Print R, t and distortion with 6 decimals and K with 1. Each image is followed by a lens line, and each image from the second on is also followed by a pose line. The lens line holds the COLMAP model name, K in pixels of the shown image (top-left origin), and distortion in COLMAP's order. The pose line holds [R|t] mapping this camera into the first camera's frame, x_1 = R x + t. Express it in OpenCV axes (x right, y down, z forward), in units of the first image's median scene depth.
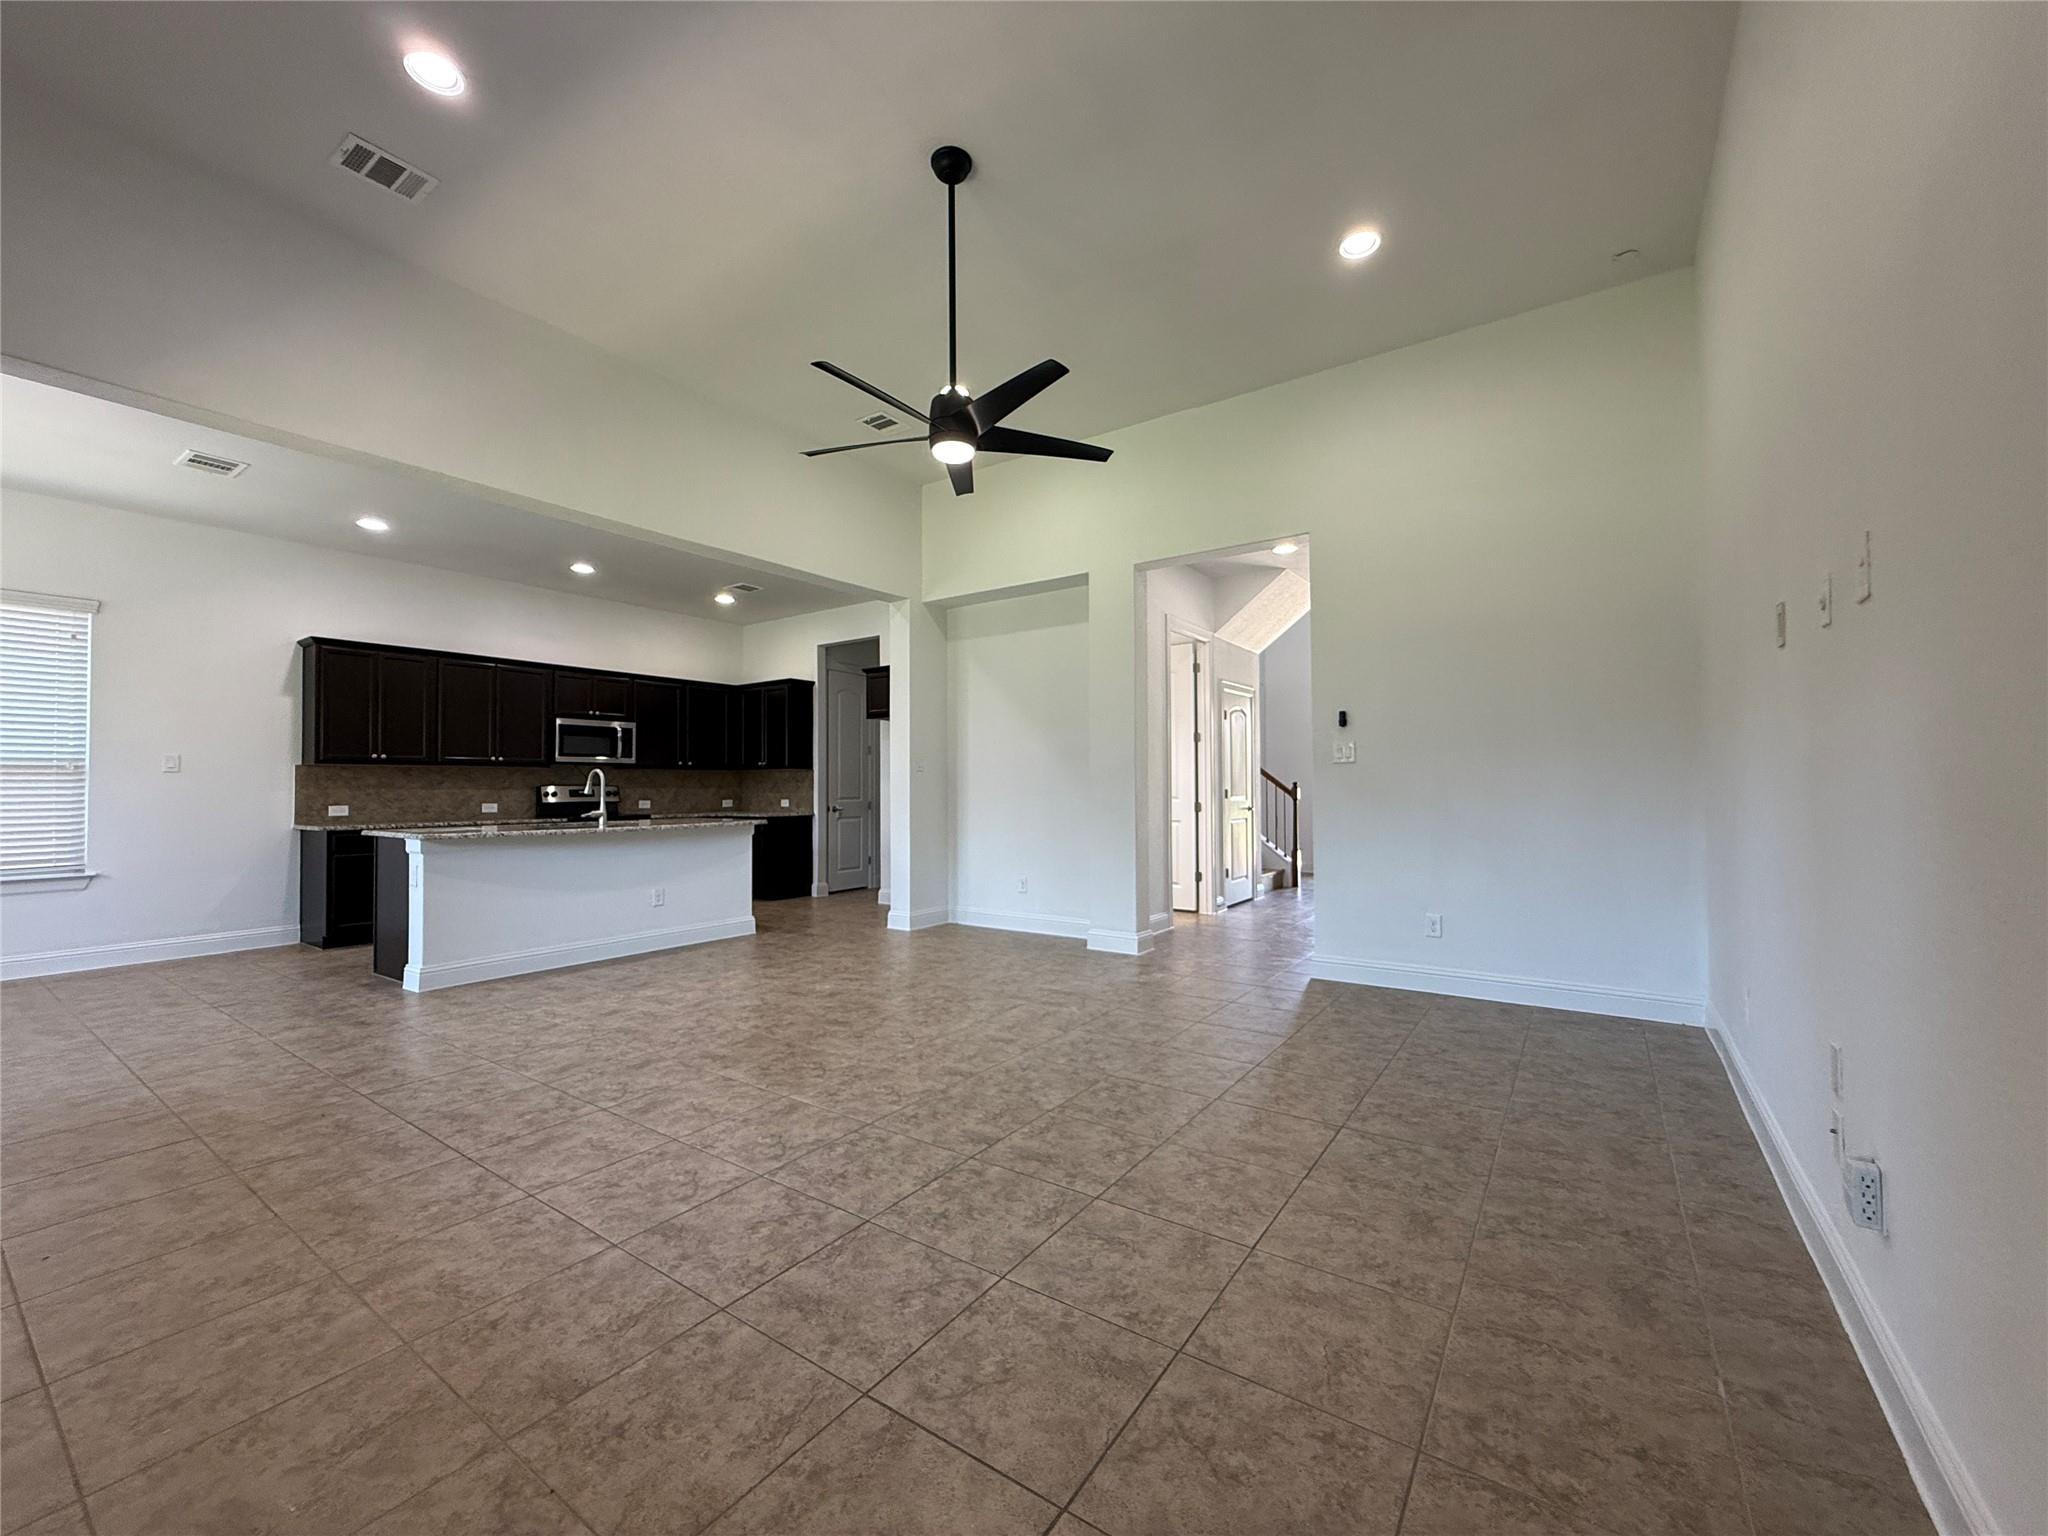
lens RADIAL K [[816.1, 0, 1031.5], [0, 816.1, 780.9], [0, 0, 1]] dist [0.001109, 0.000216]
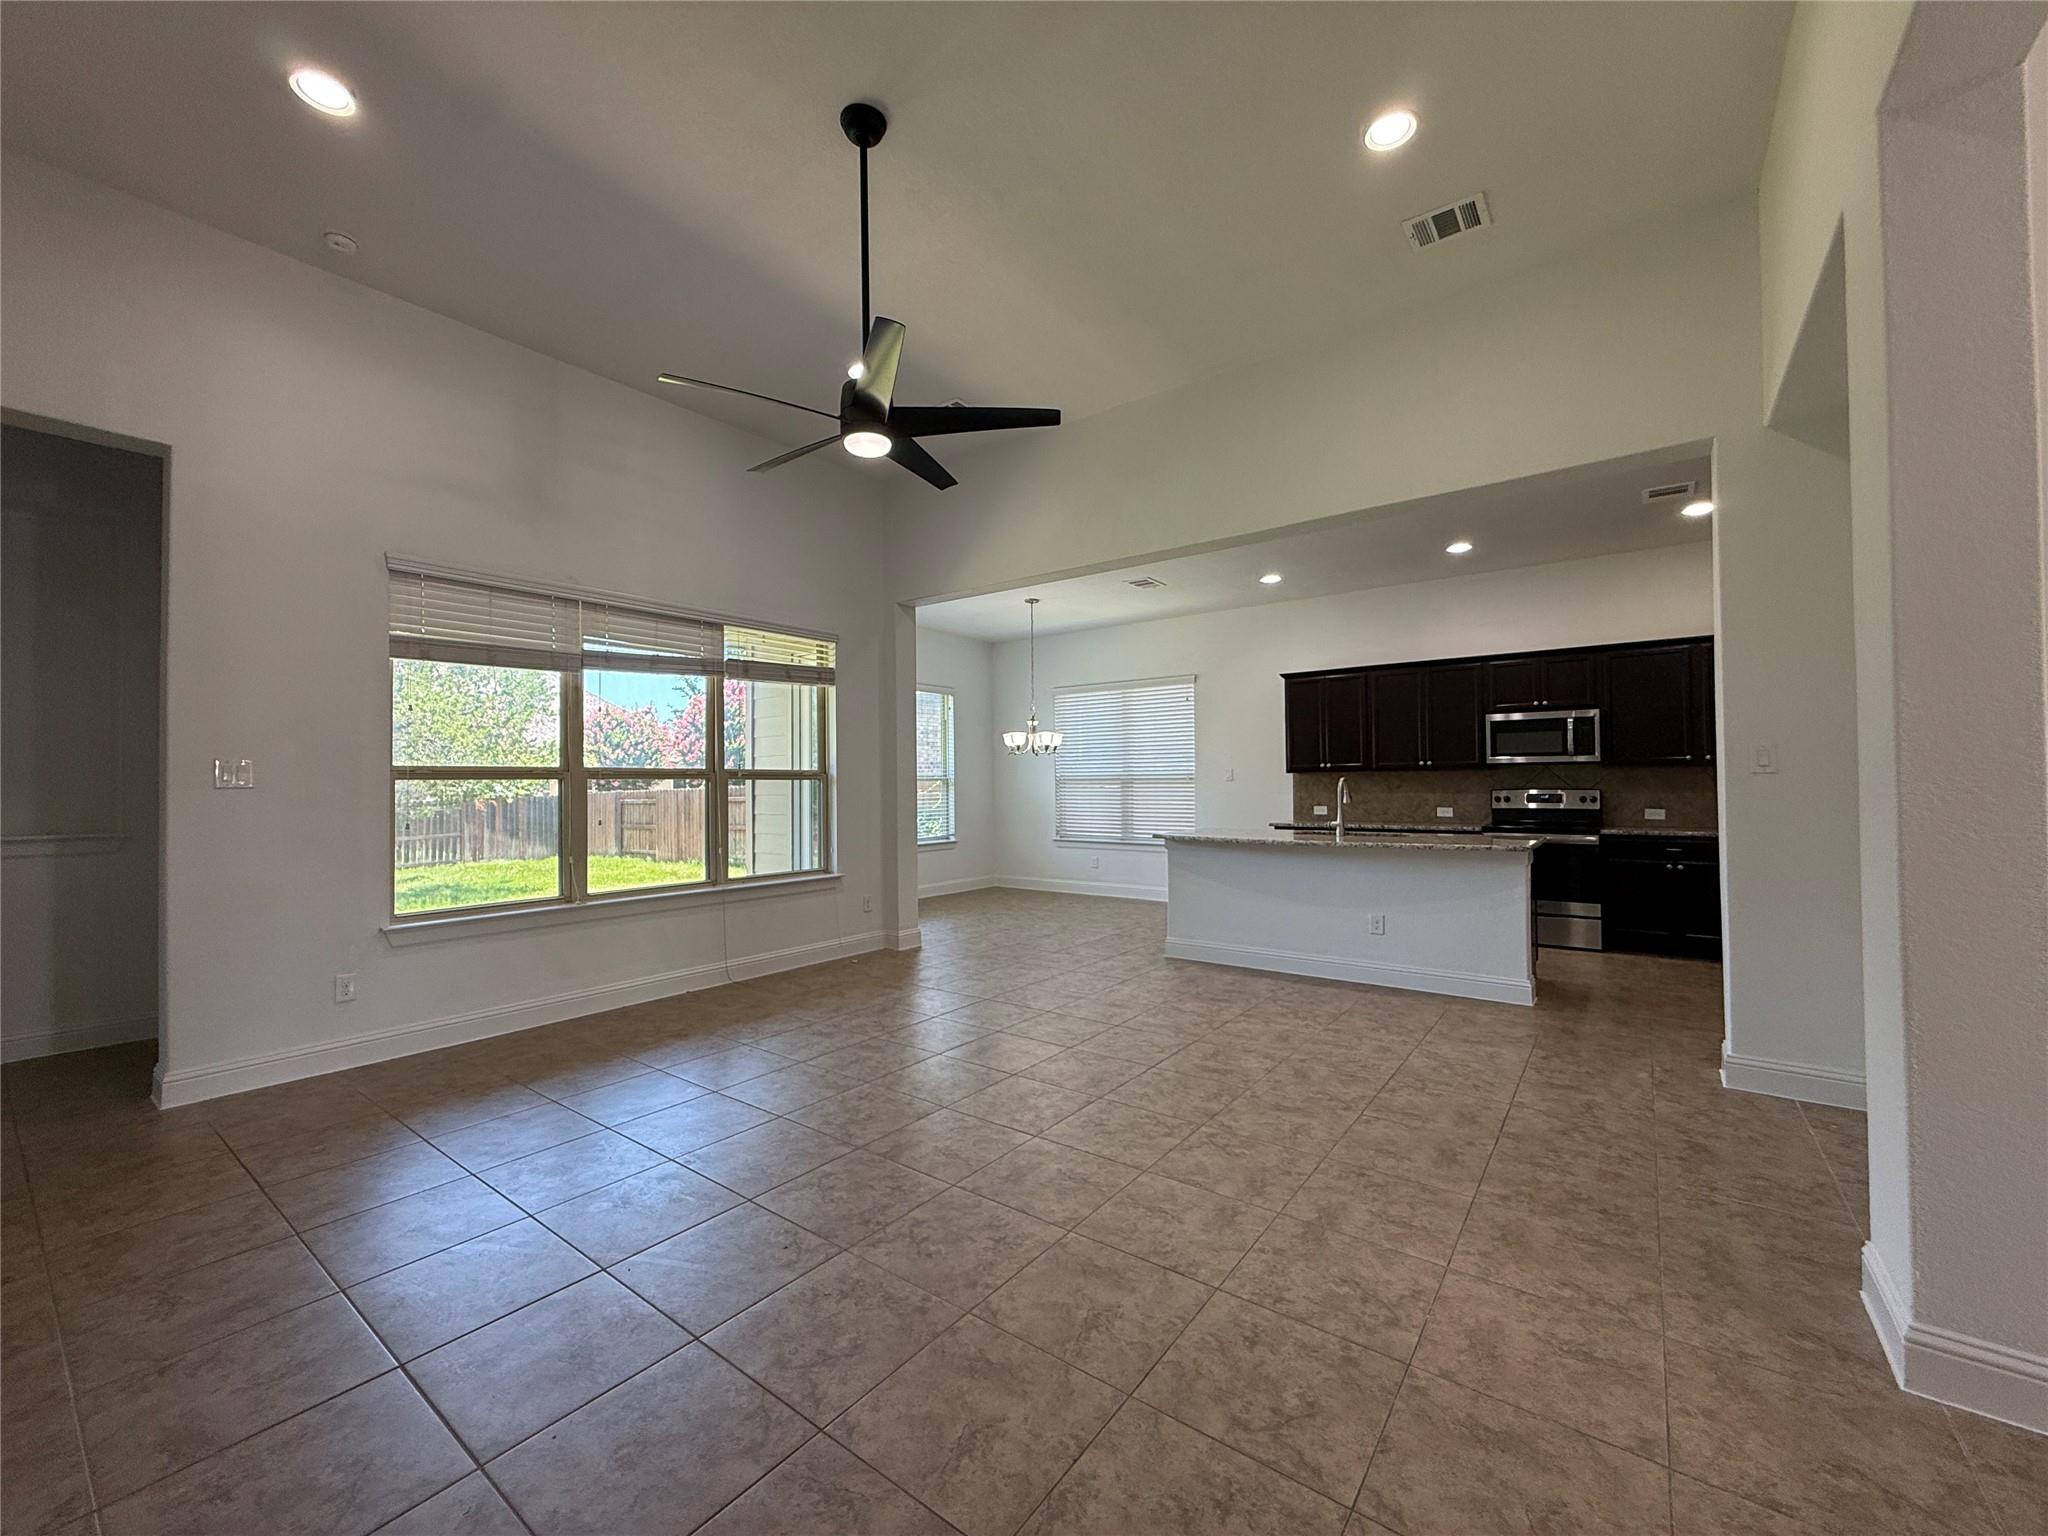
lens RADIAL K [[816.1, 0, 1009.3], [0, 816.1, 756.1], [0, 0, 1]] dist [0.001109, 0.000216]
pose [[-0.050713, -0.032767, -0.998176, 0.369458], [0.014469, 0.999333, -0.033540, -0.009762], [0.998608, -0.016143, -0.050205, 0.563067]]
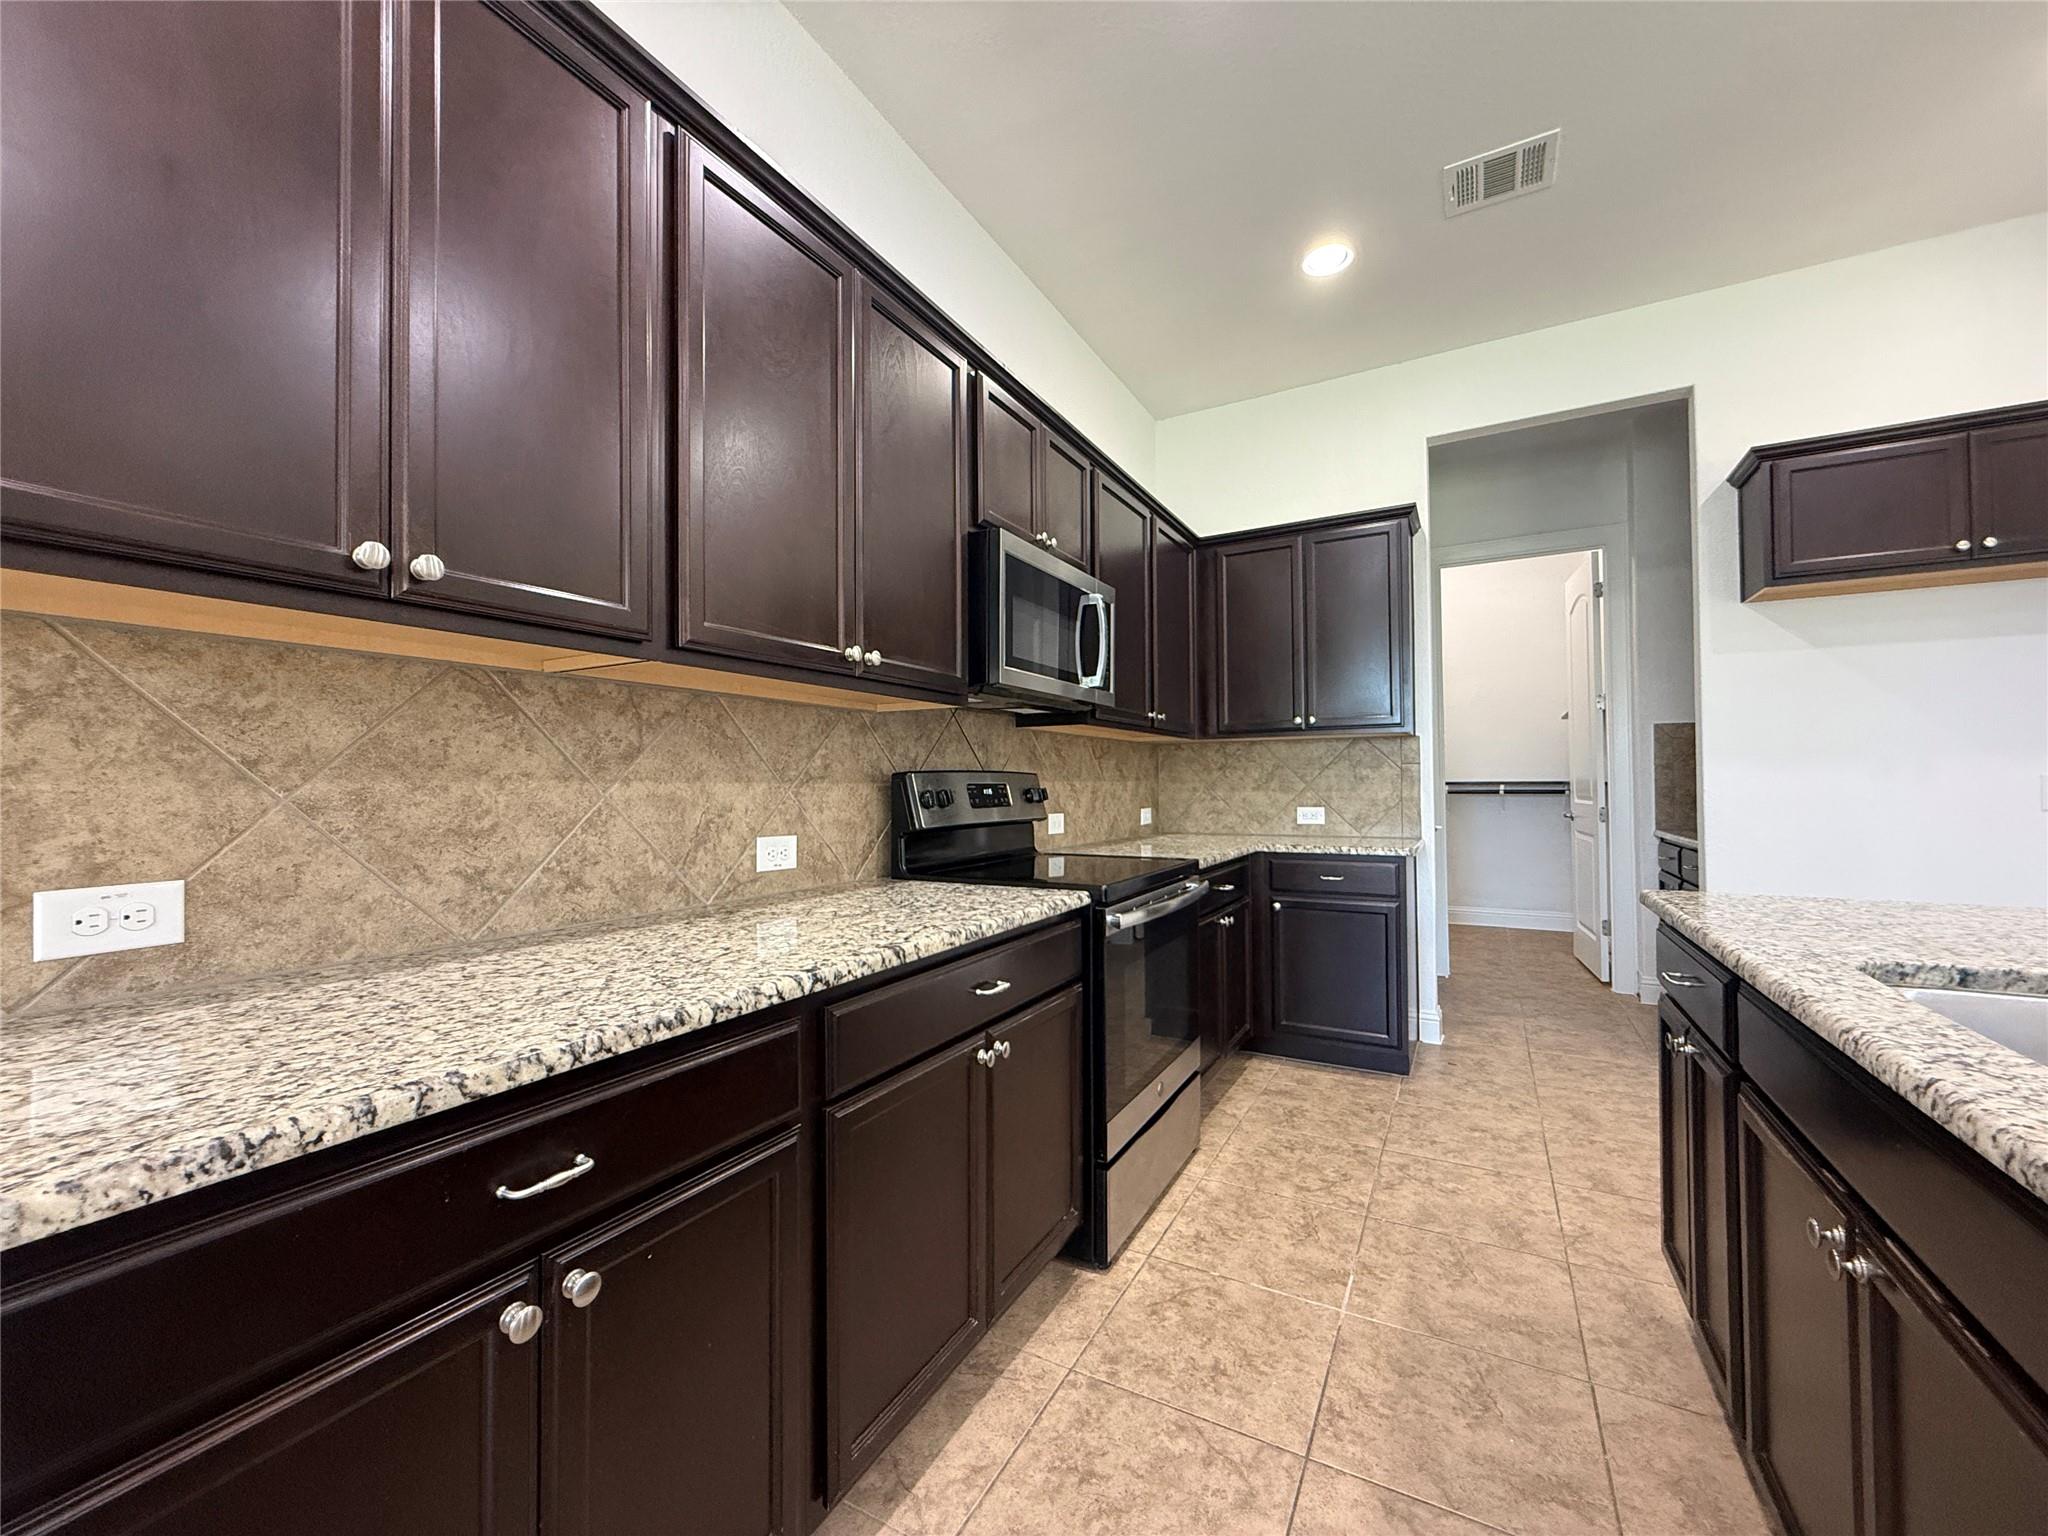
lens RADIAL K [[816.1, 0, 1006.9], [0, 816.1, 768.6], [0, 0, 1]] dist [0.001109, 0.000216]
pose [[0.995873, -0.004278, 0.090661, -0.655363], [0.005805, 0.999846, -0.016587, 0.011448], [-0.090576, 0.017045, 0.995744, 0.784331]]
